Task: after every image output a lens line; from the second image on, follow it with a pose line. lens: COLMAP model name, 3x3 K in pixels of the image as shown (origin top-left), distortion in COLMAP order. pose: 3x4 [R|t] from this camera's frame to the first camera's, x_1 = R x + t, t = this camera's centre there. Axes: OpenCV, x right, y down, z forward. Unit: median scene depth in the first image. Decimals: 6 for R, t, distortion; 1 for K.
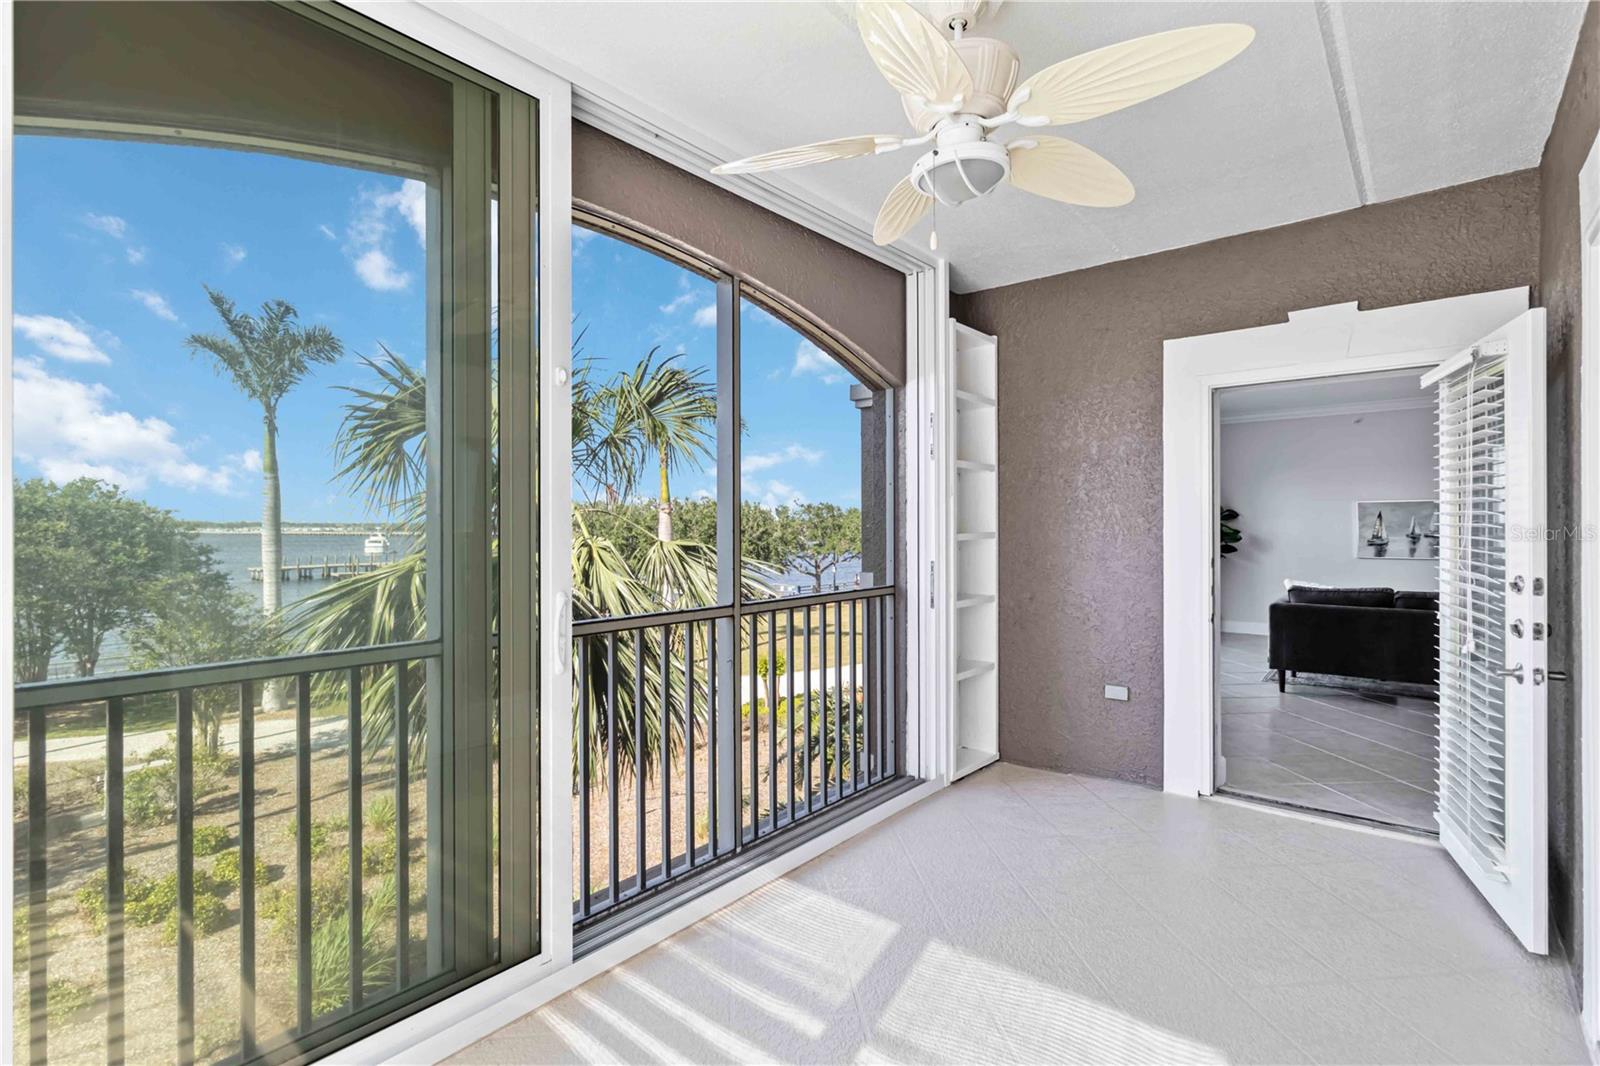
lens RADIAL K [[748.7, 0, 800.0], [0, 748.7, 533.0], [0, 0, 1]] dist [0.001248, 0.000161]
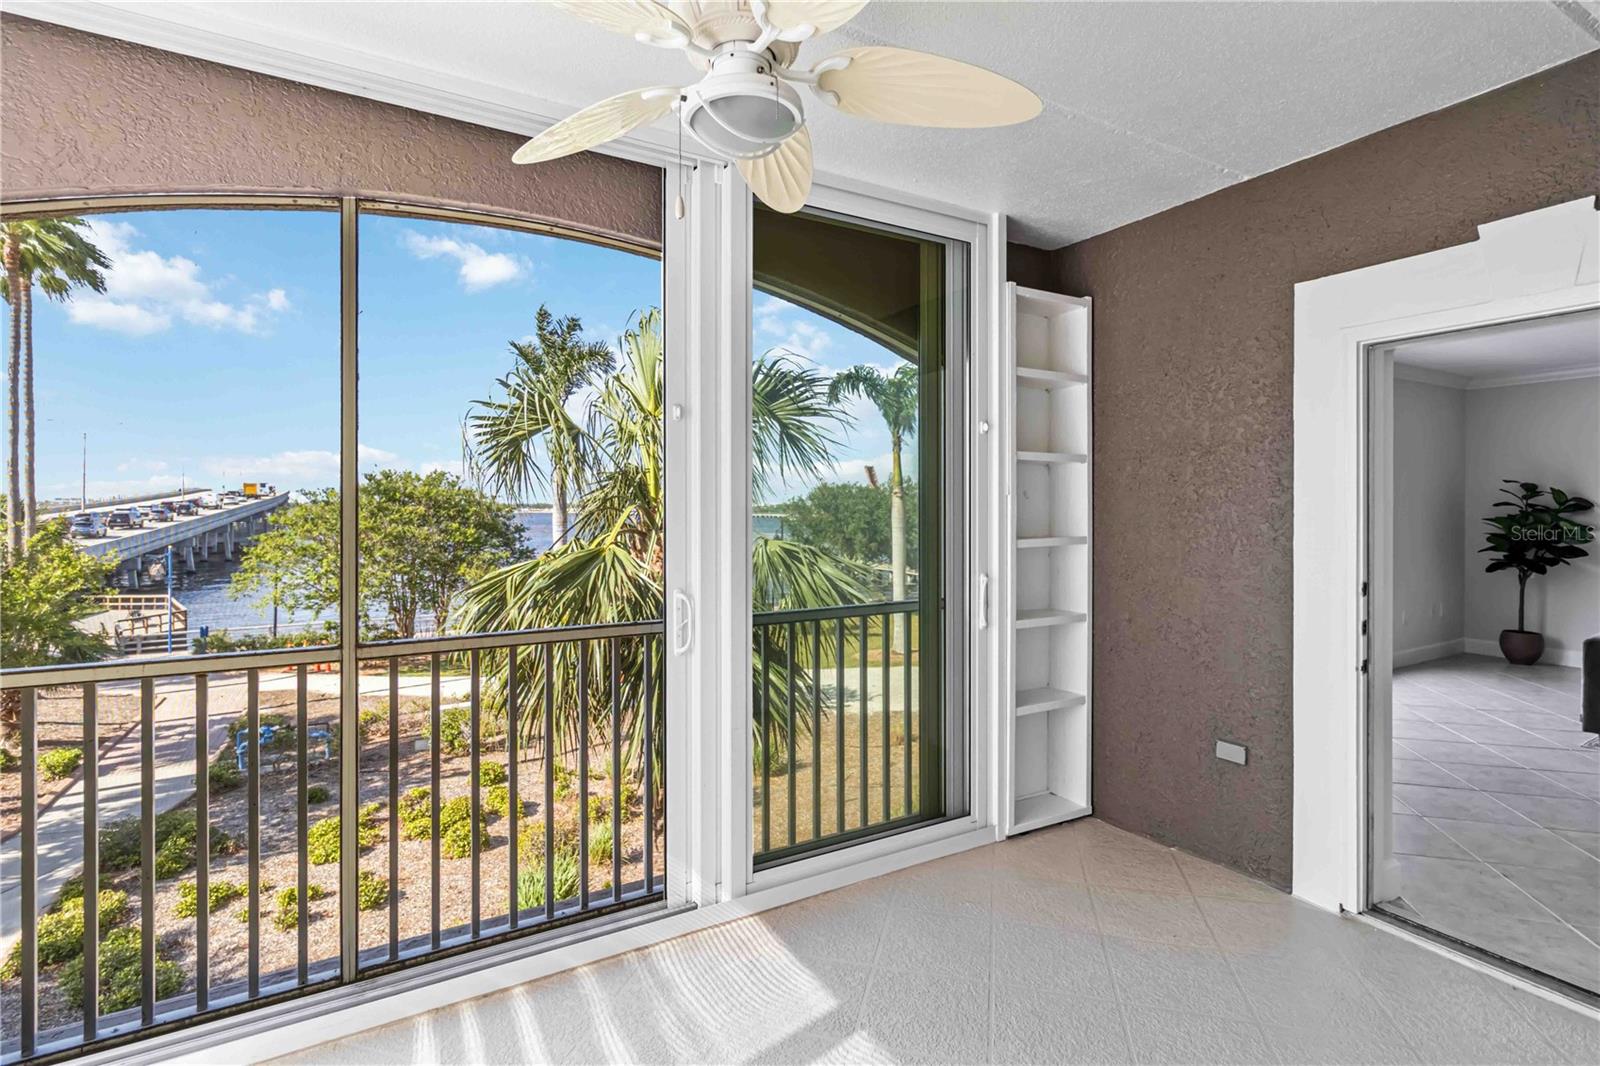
lens RADIAL K [[751.5, 0, 795.3], [0, 751.5, 515.5], [0, 0, 1]] dist [0.002080, -0.000583]
pose [[0.939068, 0.006255, -0.343676, 0.241092], [-0.006064, 0.999980, 0.001629, -0.023533], [0.343679, 0.000554, 0.939087, 0.117018]]
